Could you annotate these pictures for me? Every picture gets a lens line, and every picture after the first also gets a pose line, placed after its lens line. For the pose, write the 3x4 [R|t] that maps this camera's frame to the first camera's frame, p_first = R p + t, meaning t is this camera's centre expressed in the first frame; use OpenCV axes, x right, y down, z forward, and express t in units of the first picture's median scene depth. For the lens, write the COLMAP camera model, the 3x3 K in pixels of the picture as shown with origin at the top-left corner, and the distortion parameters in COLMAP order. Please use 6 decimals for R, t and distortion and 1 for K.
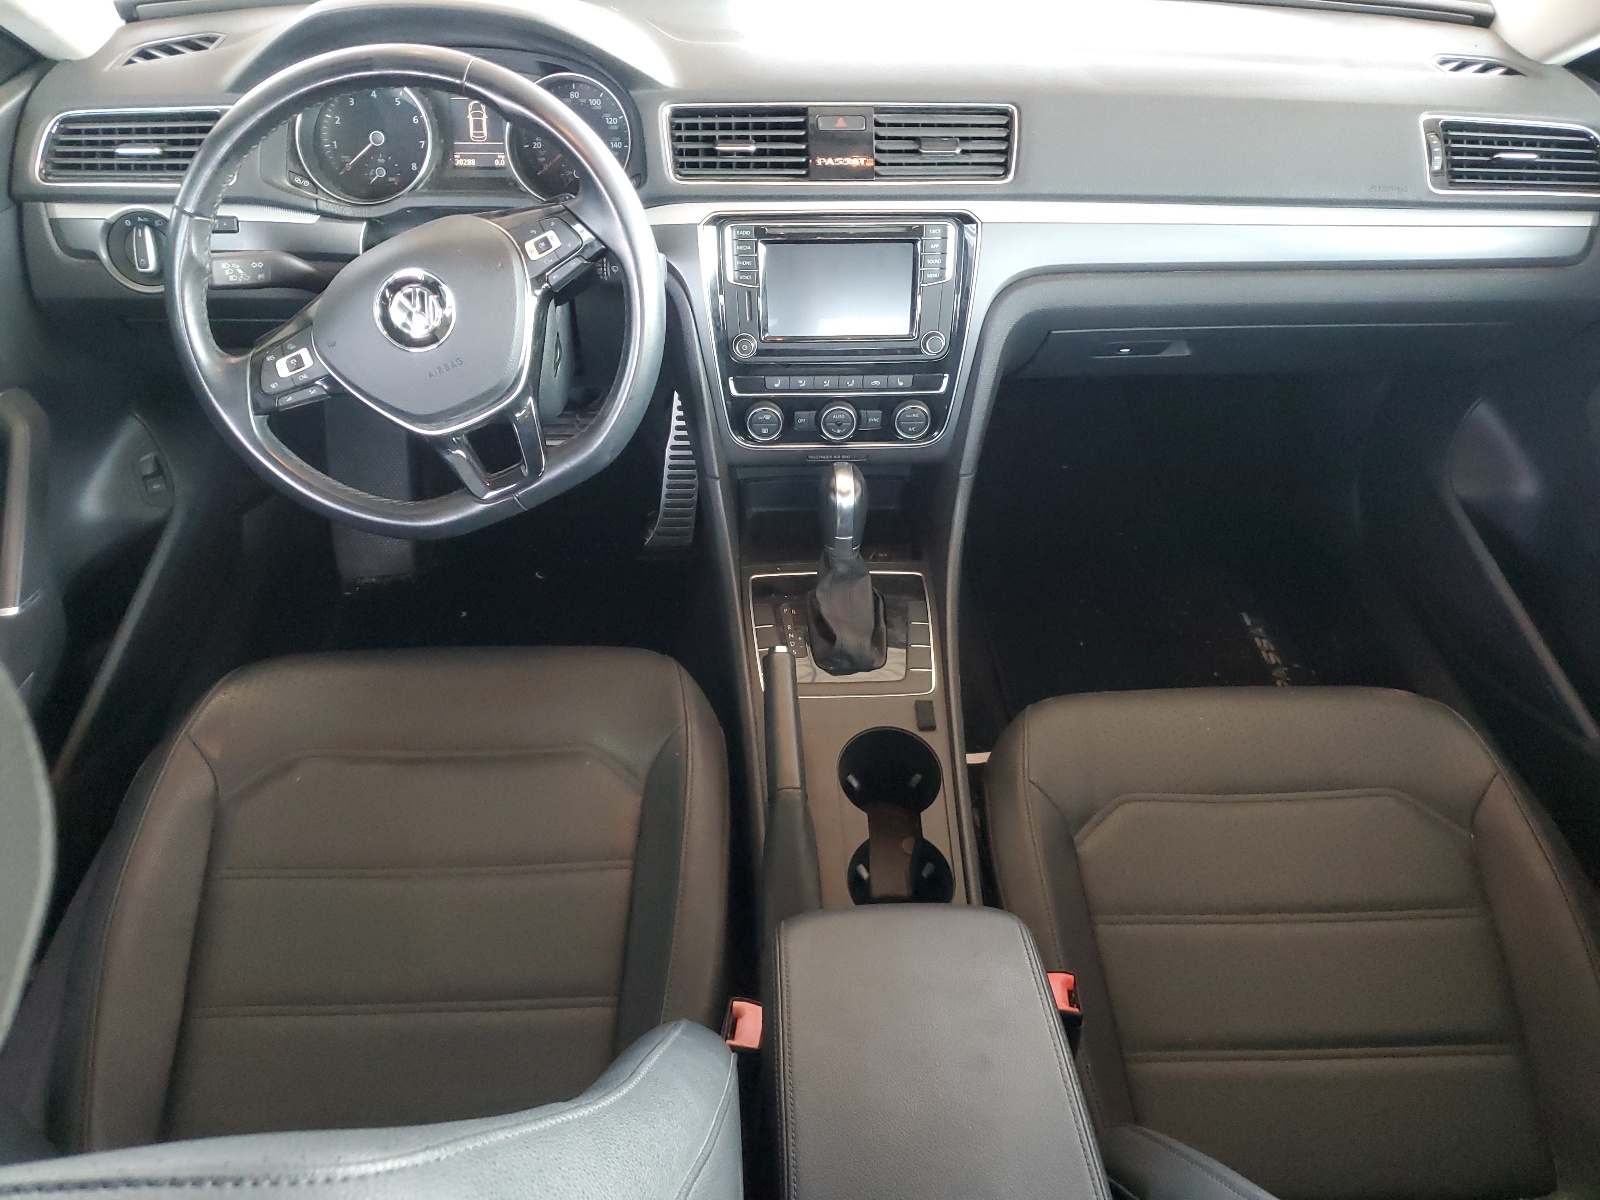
lens RADIAL K [[1218.2, 0, 795.9], [0, 1218.2, 600.6], [0, 0, 1]] dist [0.004536, -0.000057]
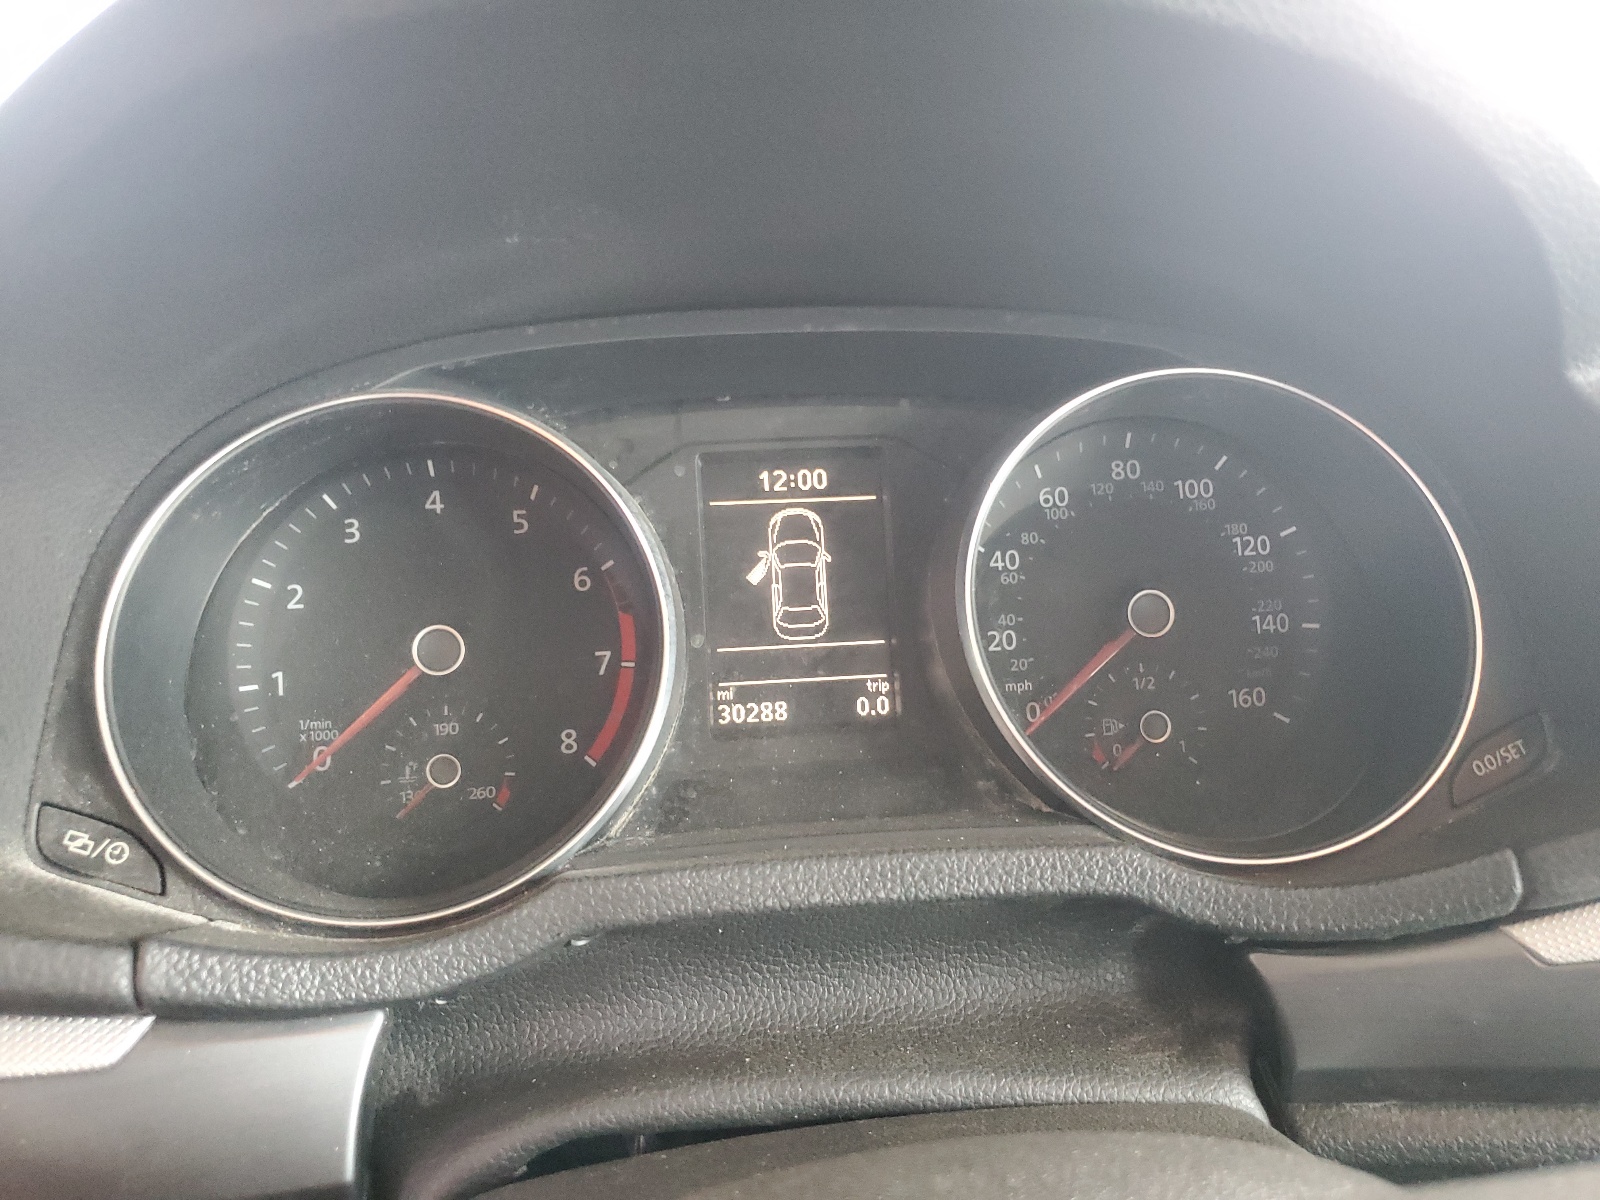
lens RADIAL K [[1218.2, 0, 801.5], [0, 1218.2, 603.4], [0, 0, 1]] dist [0.004536, -0.000057]
pose [[0.996646, -0.065728, 0.048760, -0.275112], [0.080094, 0.905759, -0.416155, -0.269302], [-0.016812, 0.418664, 0.907986, 0.747173]]
